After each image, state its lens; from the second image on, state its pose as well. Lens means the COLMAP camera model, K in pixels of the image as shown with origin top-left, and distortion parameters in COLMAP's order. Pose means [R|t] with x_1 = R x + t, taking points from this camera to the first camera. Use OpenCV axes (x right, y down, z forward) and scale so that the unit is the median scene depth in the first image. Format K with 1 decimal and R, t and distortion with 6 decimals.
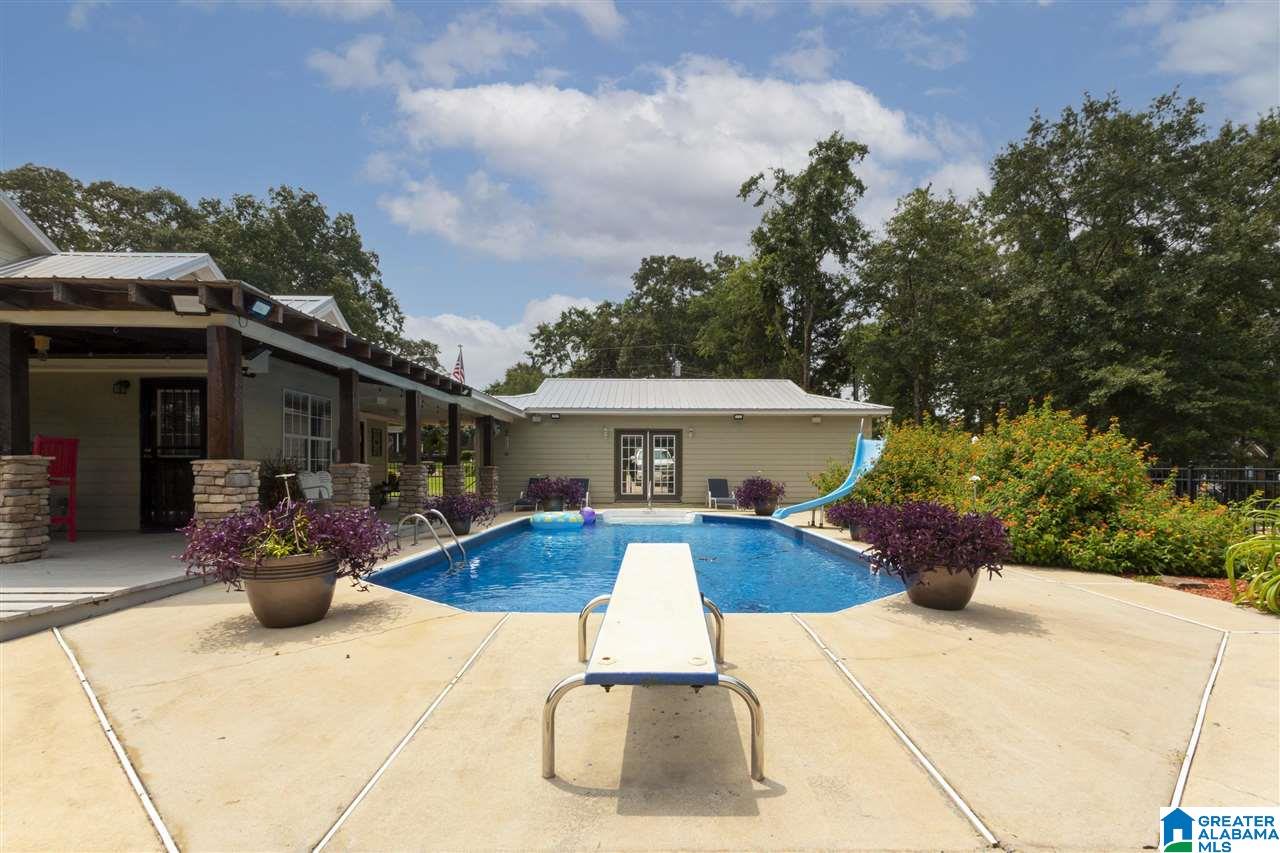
lens RADIAL K [[622.2, 0, 642.9], [0, 622.2, 474.9], [0, 0, 1]] dist [0.003070, 0.000452]
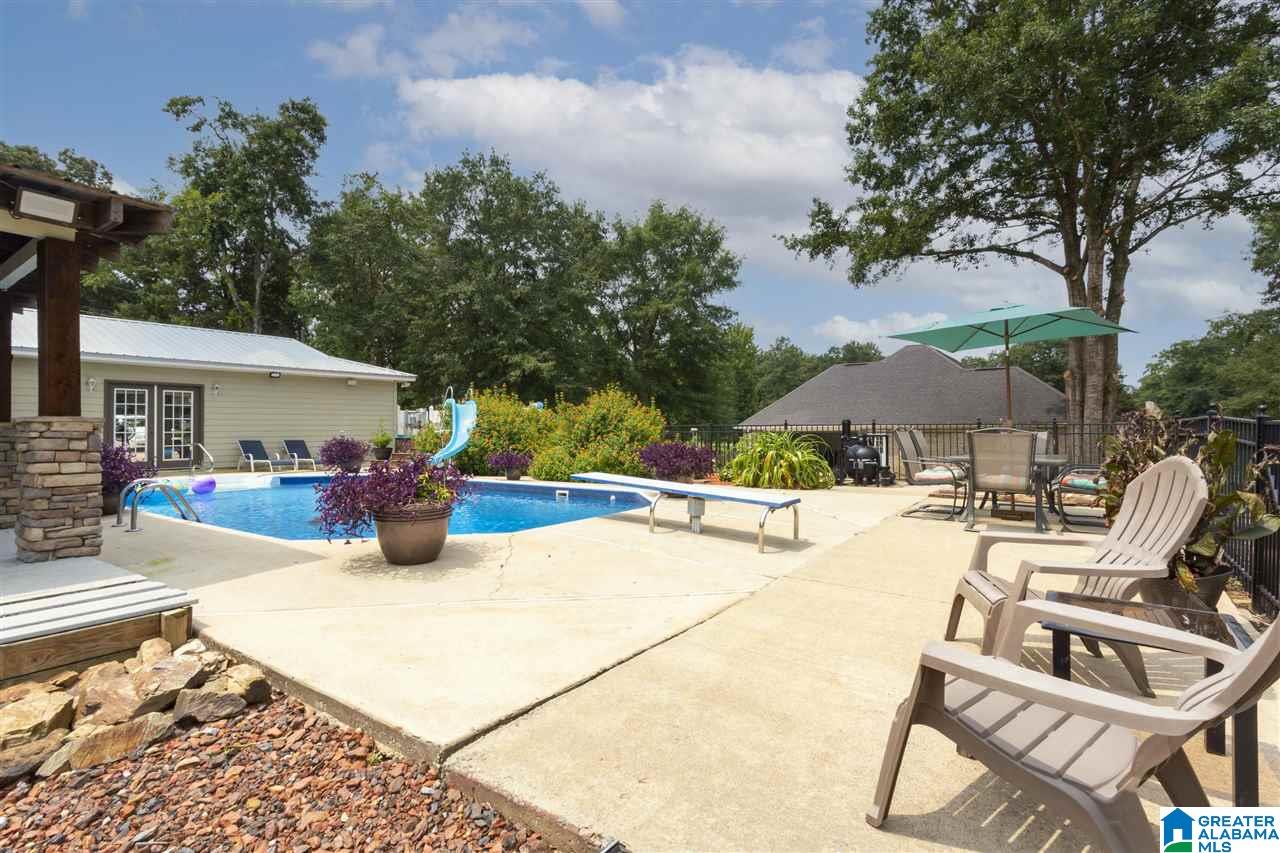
lens RADIAL K [[600.3, 0, 640.0], [0, 600.3, 426.5], [0, 0, 1]] dist [0.000469, 0.000074]
pose [[0.580505, -0.004362, 0.814245, -0.194669], [0.016631, 0.999841, -0.006500, 0.000905], [-0.814087, 0.017315, 0.580485, 0.003532]]
